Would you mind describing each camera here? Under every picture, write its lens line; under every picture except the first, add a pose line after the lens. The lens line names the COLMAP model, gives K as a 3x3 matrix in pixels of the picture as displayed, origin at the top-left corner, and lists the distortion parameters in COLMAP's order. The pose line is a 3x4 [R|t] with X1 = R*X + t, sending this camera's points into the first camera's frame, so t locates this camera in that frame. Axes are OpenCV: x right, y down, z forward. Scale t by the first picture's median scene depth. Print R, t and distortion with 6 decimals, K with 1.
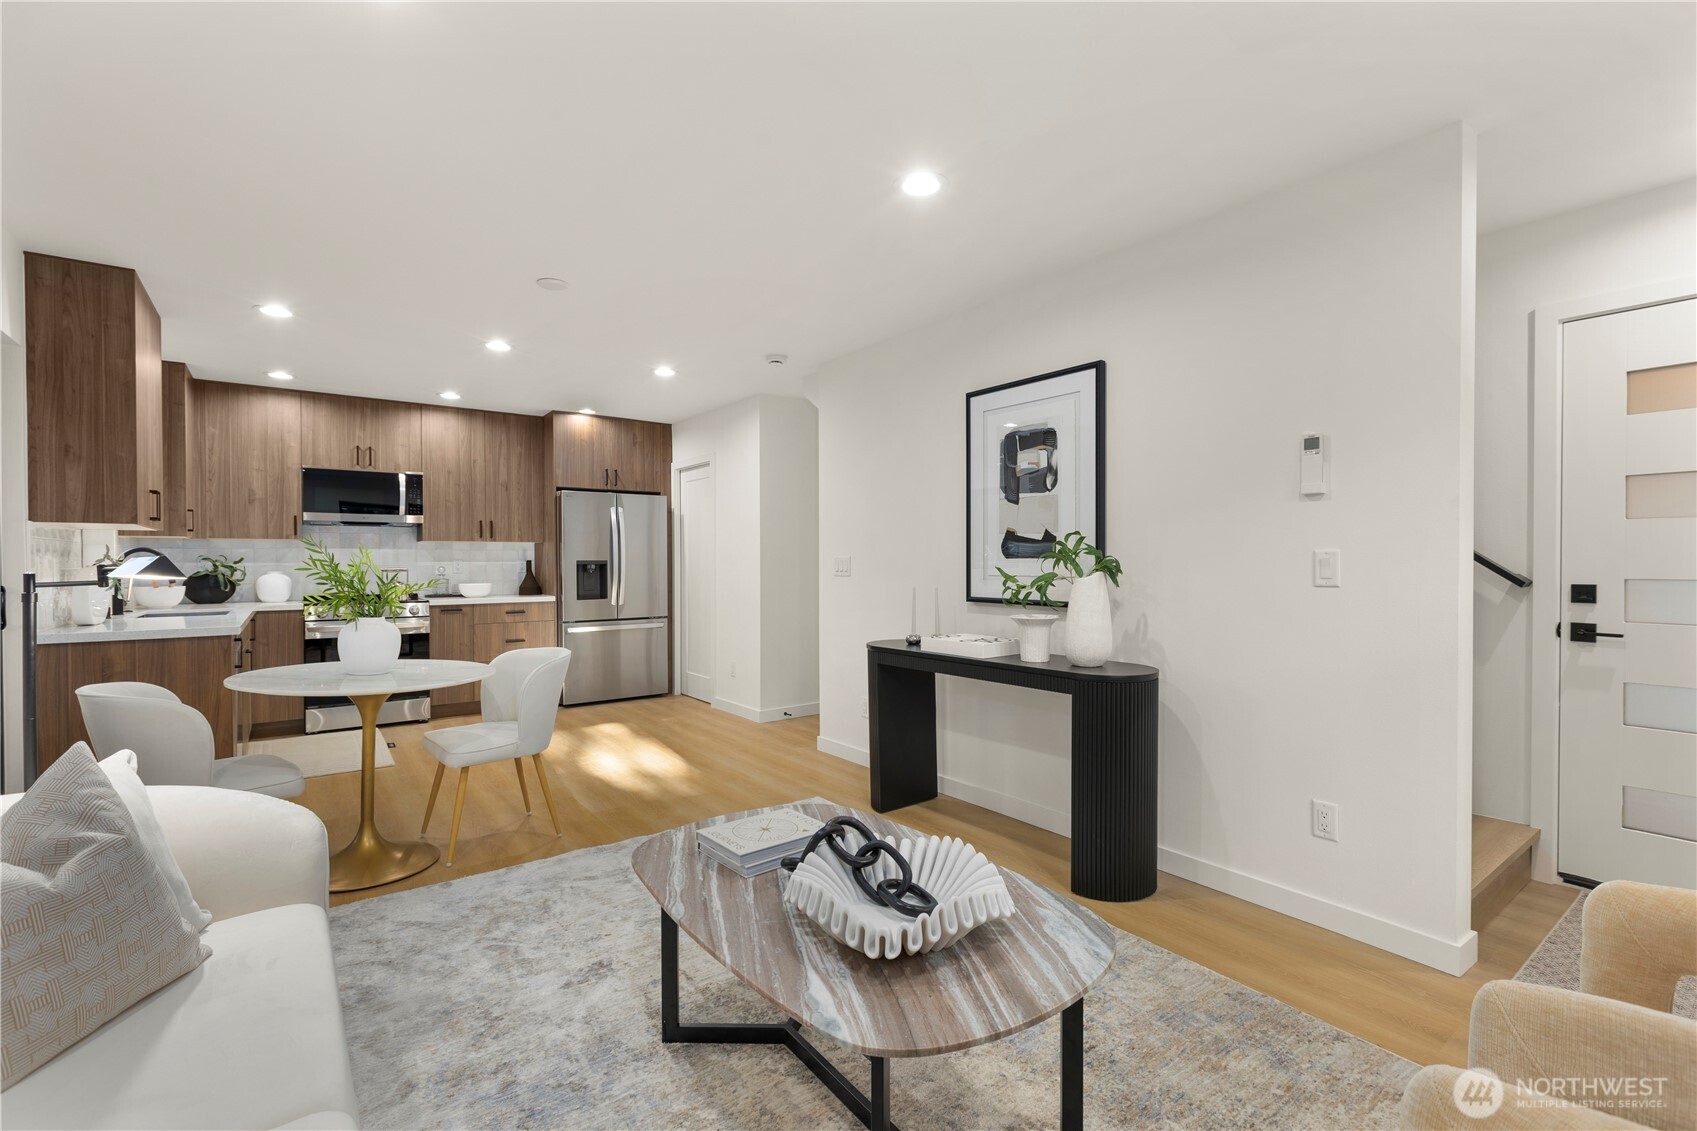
lens RADIAL K [[758.1, 0, 853.2], [0, 758.1, 569.7], [0, 0, 1]] dist [0.000177, -0.000347]
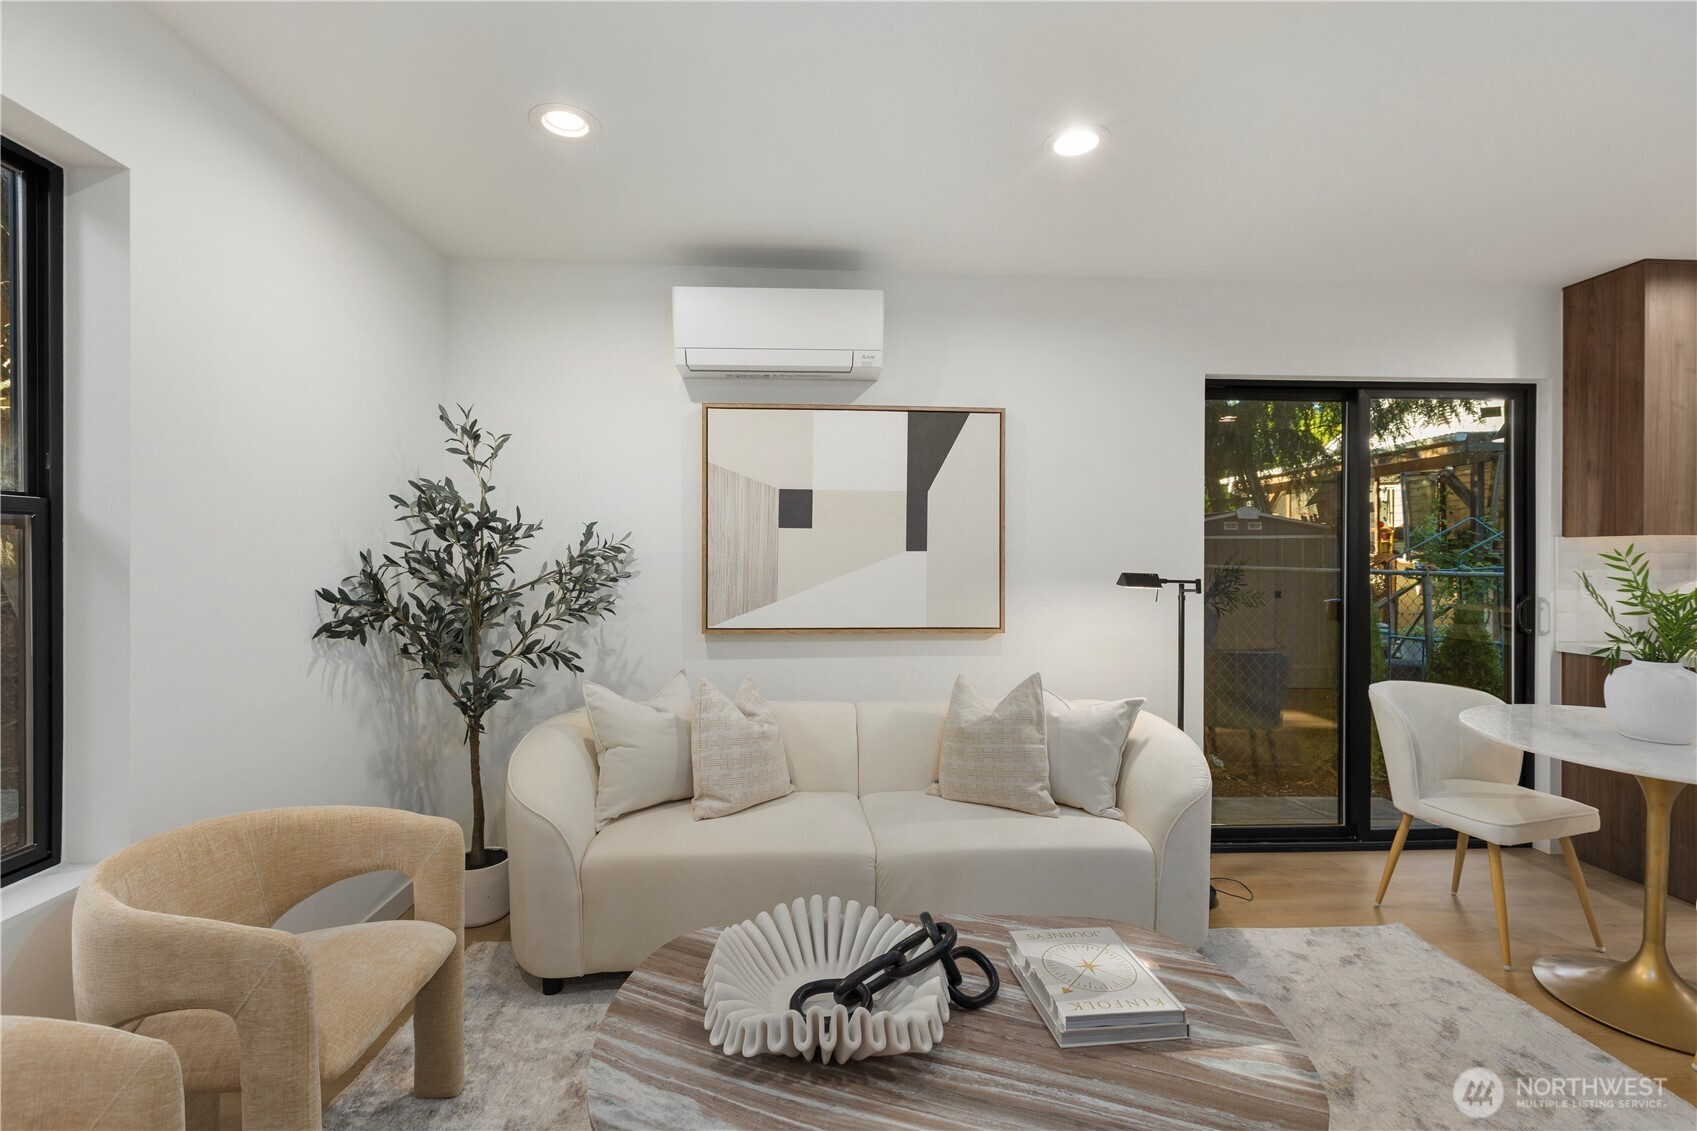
lens RADIAL K [[758.1, 0, 838.7], [0, 758.1, 561.5], [0, 0, 1]] dist [0.000177, -0.000347]
pose [[-0.557028, 0.005846, -0.830473, 0.243890], [-0.011144, 0.999833, 0.014513, -0.020806], [0.830419, 0.017339, -0.556870, 0.472677]]
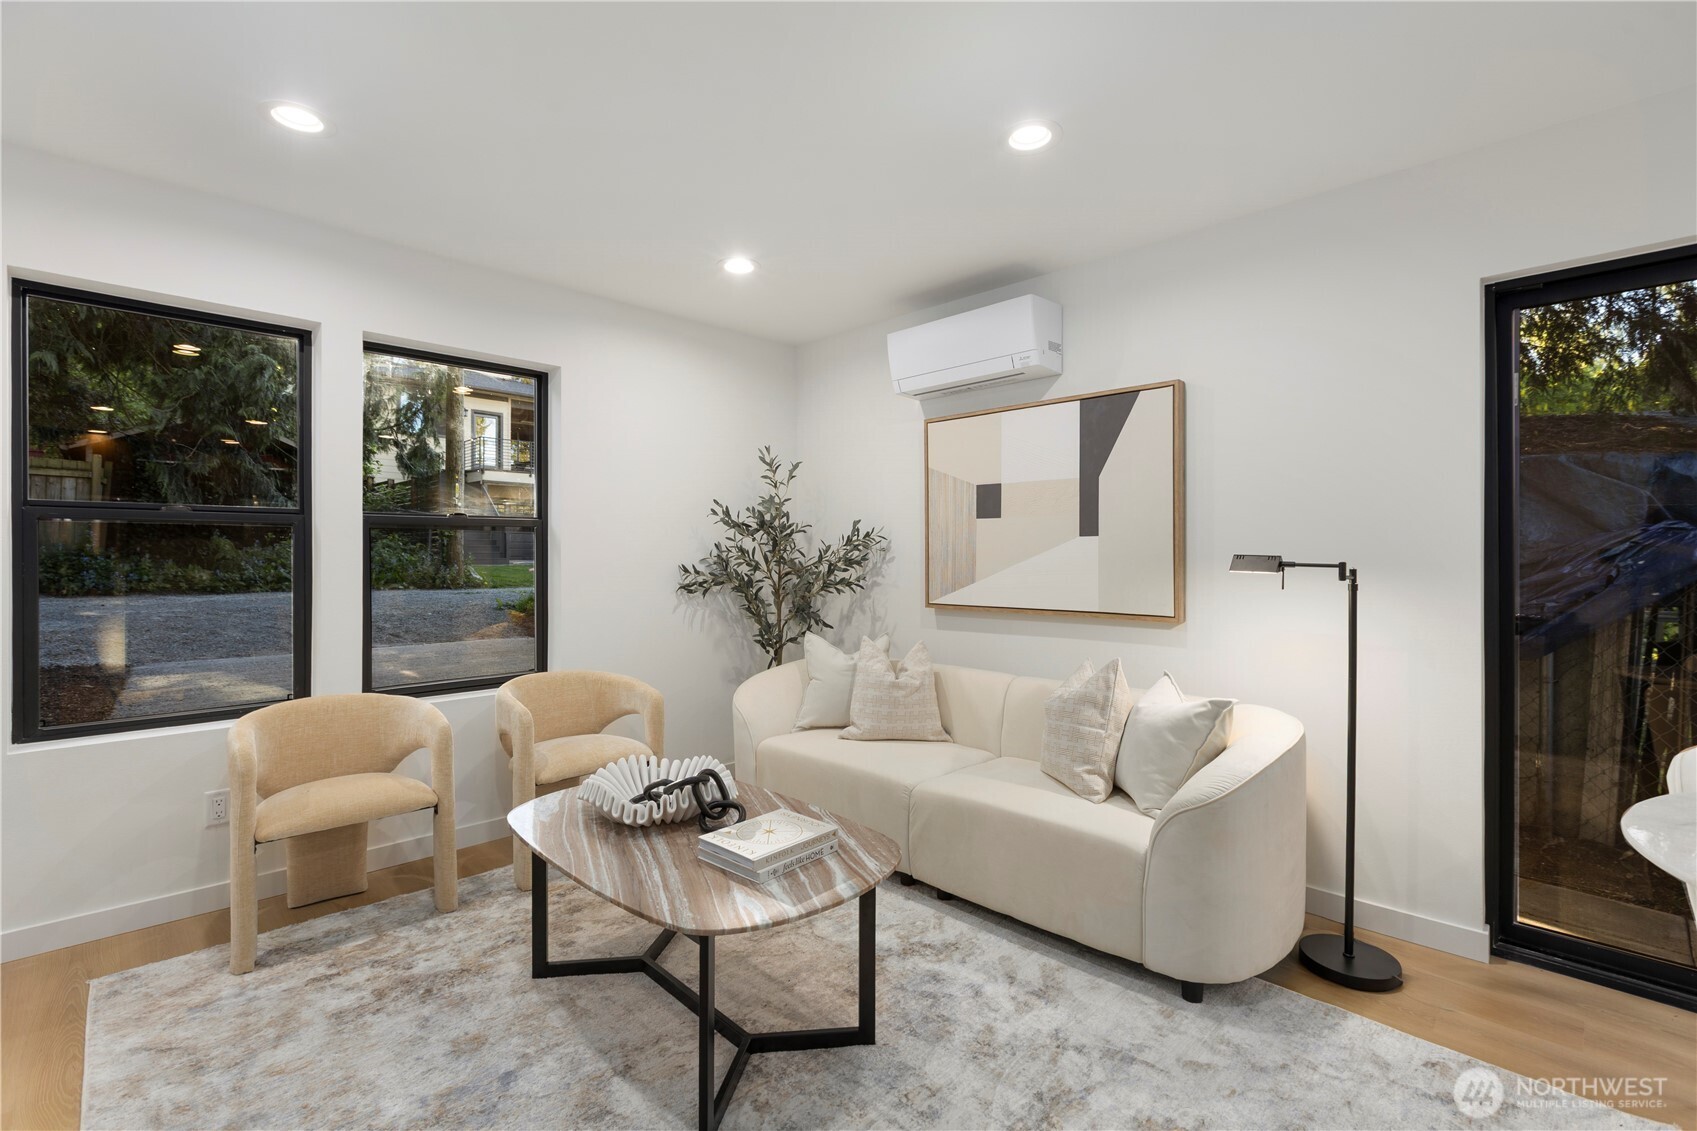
lens RADIAL K [[758.1, 0, 849.3], [0, 758.1, 560.9], [0, 0, 1]] dist [0.000177, -0.000347]
pose [[-0.989631, 0.003604, -0.143587, -0.030950], [0.001121, 0.999848, 0.017371, -0.011258], [0.143627, 0.017030, -0.989485, 0.785330]]
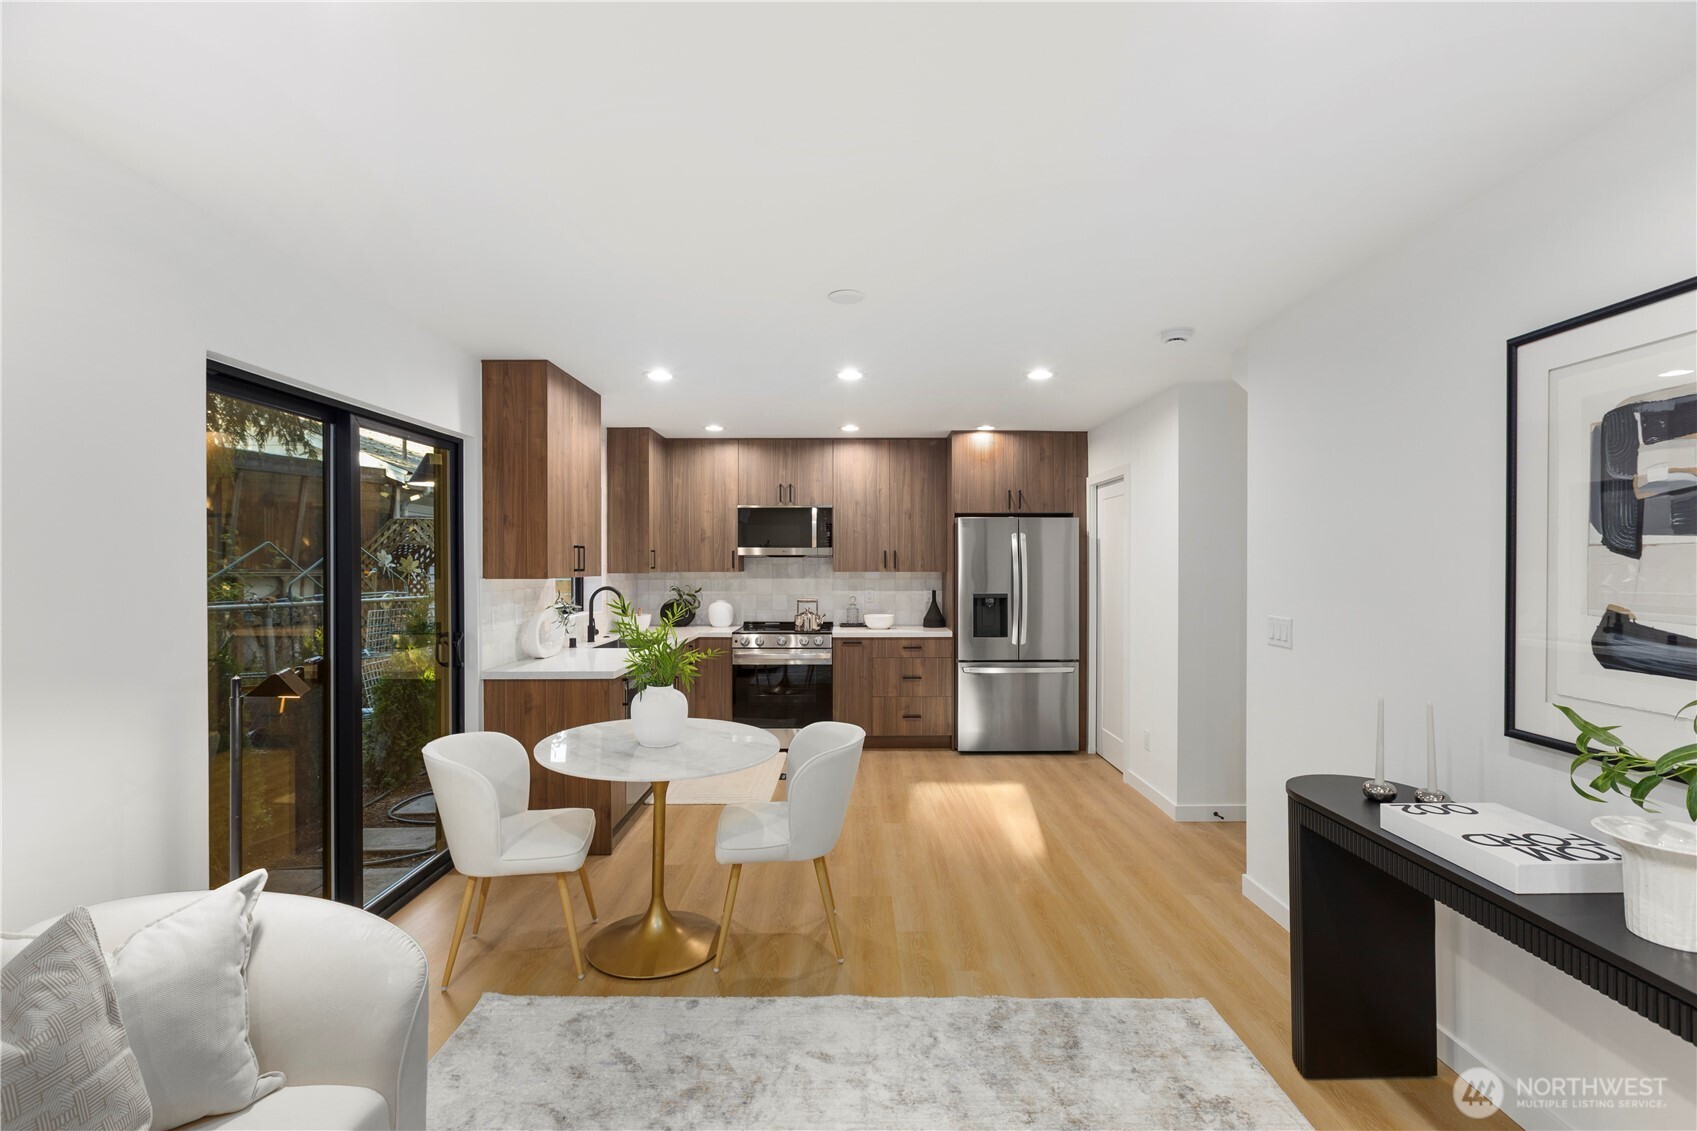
lens RADIAL K [[758.1, 0, 843.9], [0, 758.1, 567.2], [0, 0, 1]] dist [0.000177, -0.000347]
pose [[0.796705, 0.006931, -0.604328, 0.078595], [-0.008481, 0.999964, 0.000289, -0.055422], [0.604308, 0.004895, 0.796735, 0.235961]]
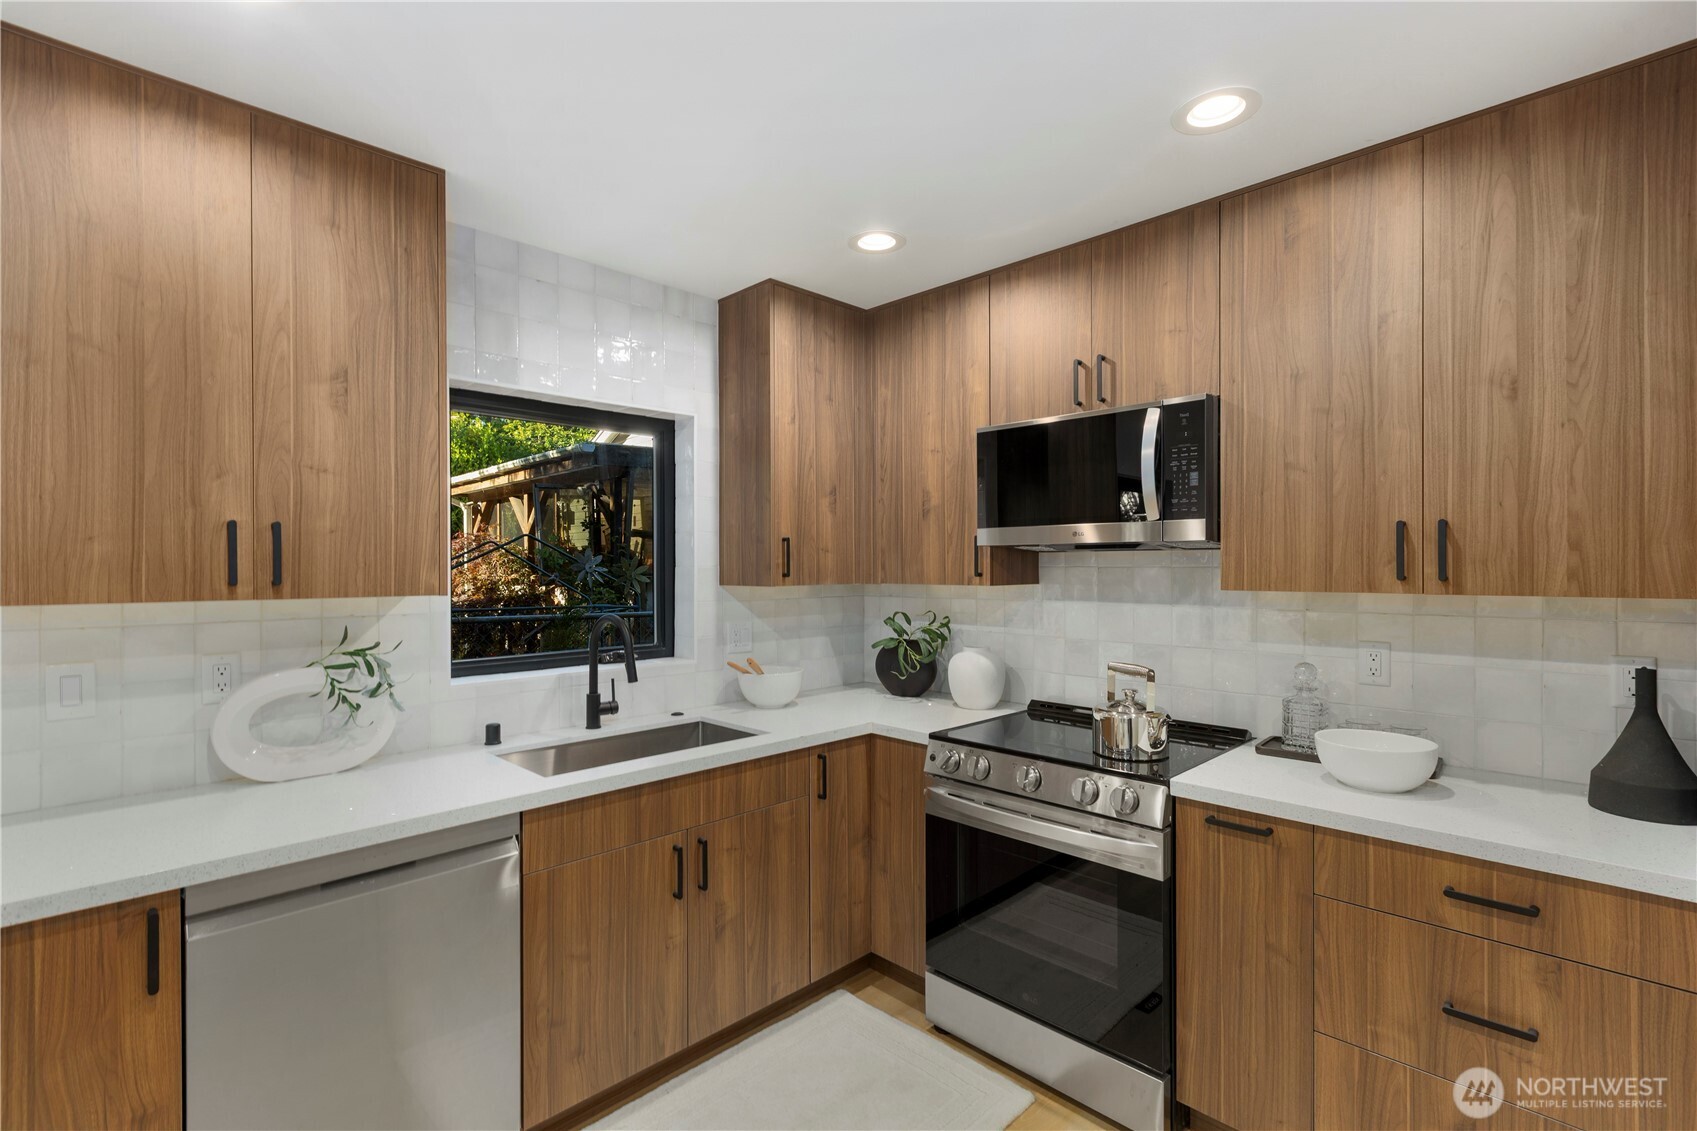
lens RADIAL K [[758.1, 0, 871.5], [0, 758.1, 571.6], [0, 0, 1]] dist [0.000177, -0.000347]
pose [[0.159109, 0.009157, -0.987219, -0.306057], [-0.008751, 0.999931, 0.007864, -0.059298], [0.987222, 0.007388, 0.159178, 0.970258]]
